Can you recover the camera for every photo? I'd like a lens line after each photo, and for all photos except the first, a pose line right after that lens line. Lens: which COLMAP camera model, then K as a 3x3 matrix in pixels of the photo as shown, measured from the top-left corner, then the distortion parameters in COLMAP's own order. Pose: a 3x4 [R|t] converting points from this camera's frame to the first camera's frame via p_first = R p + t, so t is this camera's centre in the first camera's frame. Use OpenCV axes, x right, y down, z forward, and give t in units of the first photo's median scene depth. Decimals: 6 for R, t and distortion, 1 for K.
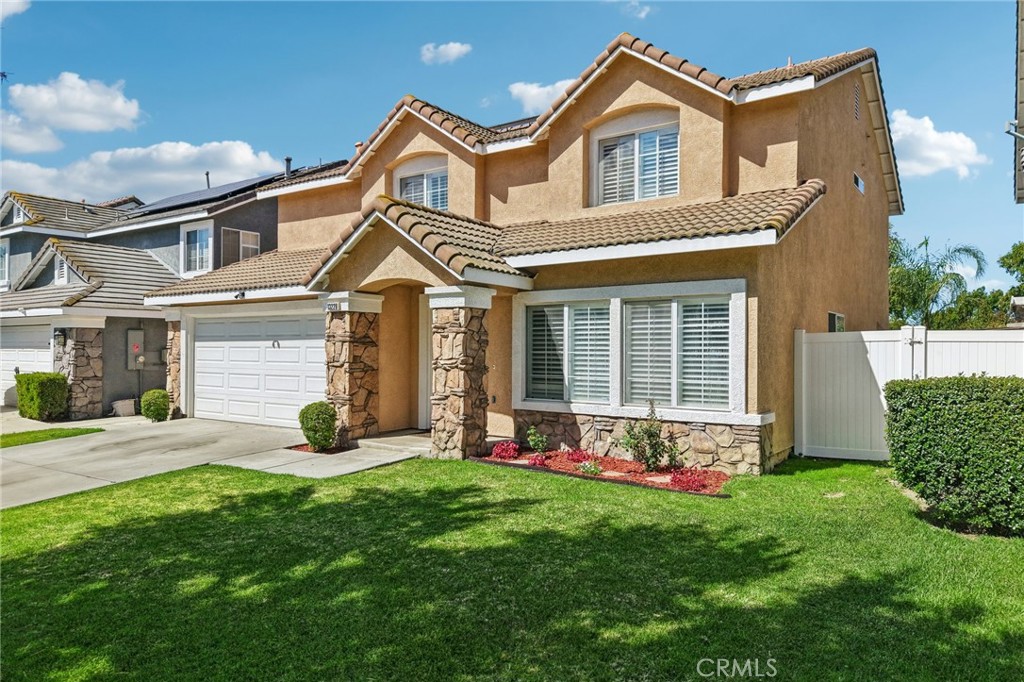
lens RADIAL K [[690.3, 0, 499.8], [0, 690.3, 346.3], [0, 0, 1]] dist [0.043895, -0.042592]
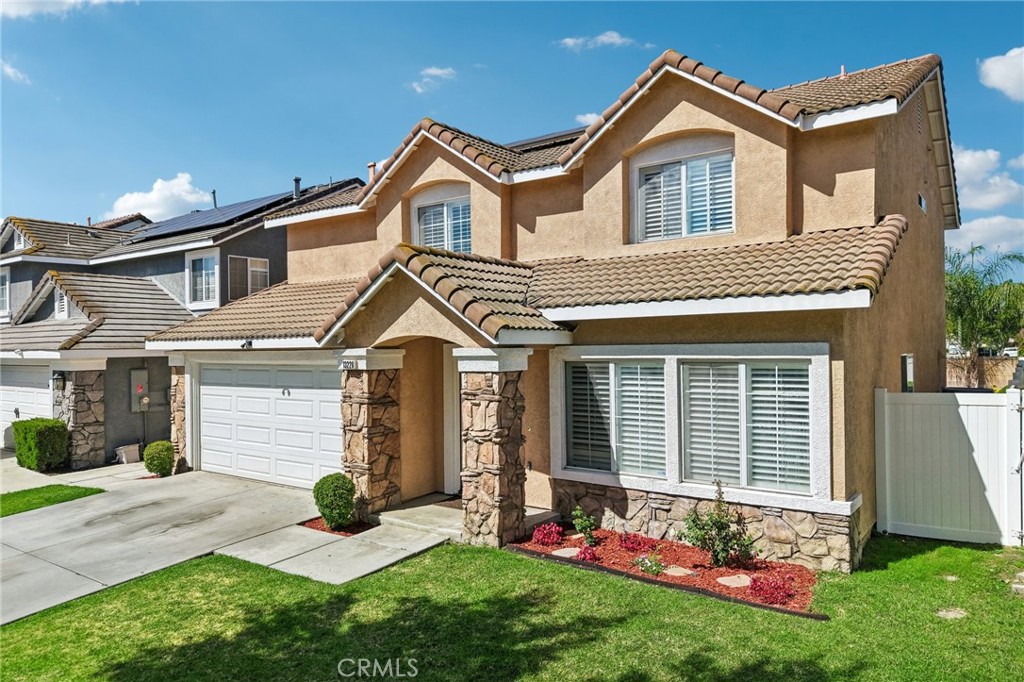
lens RADIAL K [[690.3, 0, 501.1], [0, 690.3, 347.5], [0, 0, 1]] dist [0.043895, -0.042592]
pose [[0.999723, -0.016729, -0.016533, -0.028690], [0.016861, 0.999827, 0.007898, -0.083428], [0.016398, -0.008174, 0.999832, 0.107787]]
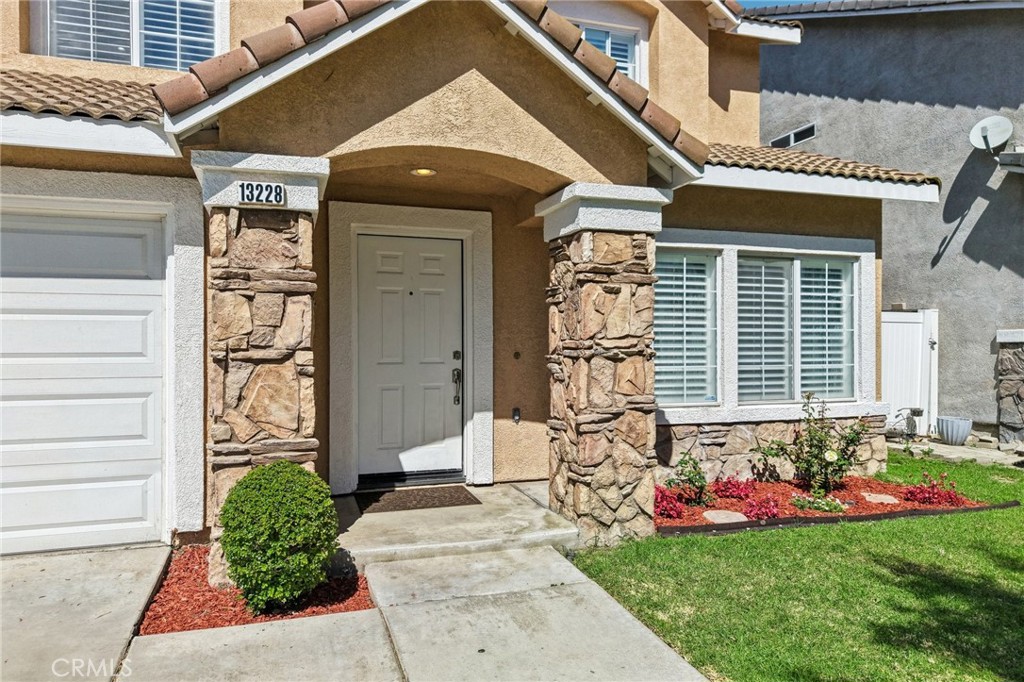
lens RADIAL K [[690.3, 0, 512.0], [0, 690.3, 351.2], [0, 0, 1]] dist [0.043895, -0.042592]
pose [[0.581123, -0.010852, 0.813743, -0.460755], [0.000740, 0.999918, 0.012807, 0.019753], [-0.813815, -0.006841, 0.581083, 0.689072]]
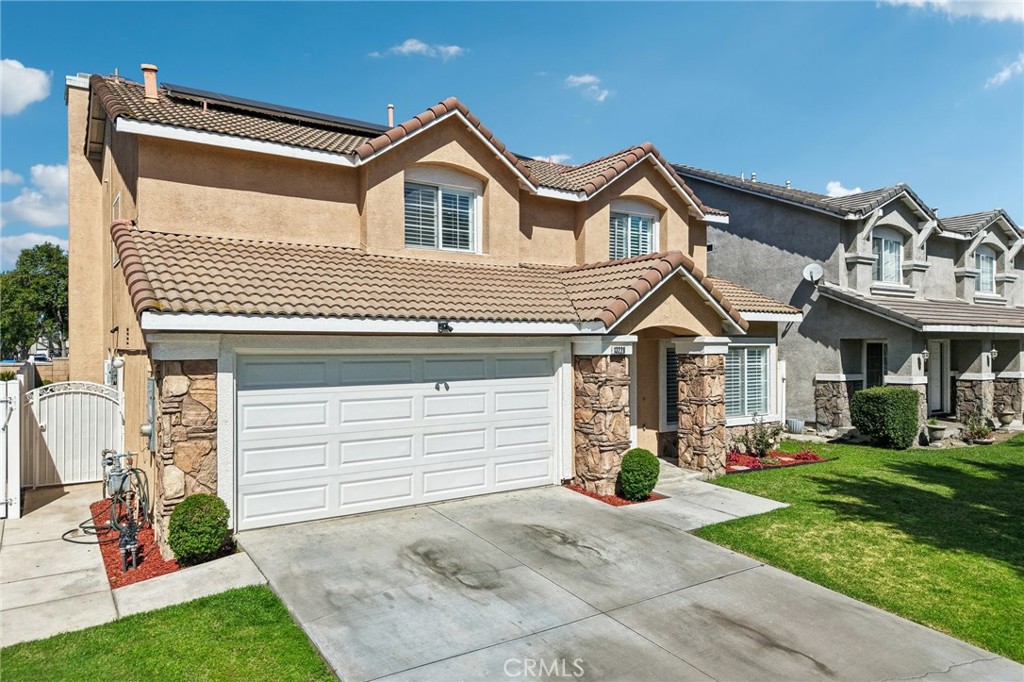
lens RADIAL K [[690.3, 0, 511.6], [0, 690.3, 347.7], [0, 0, 1]] dist [0.043895, -0.042592]
pose [[0.342269, -0.008148, 0.939567, -1.207965], [-0.001776, 0.999955, 0.009319, -0.069585], [-0.939600, -0.004858, 0.342239, 0.814670]]
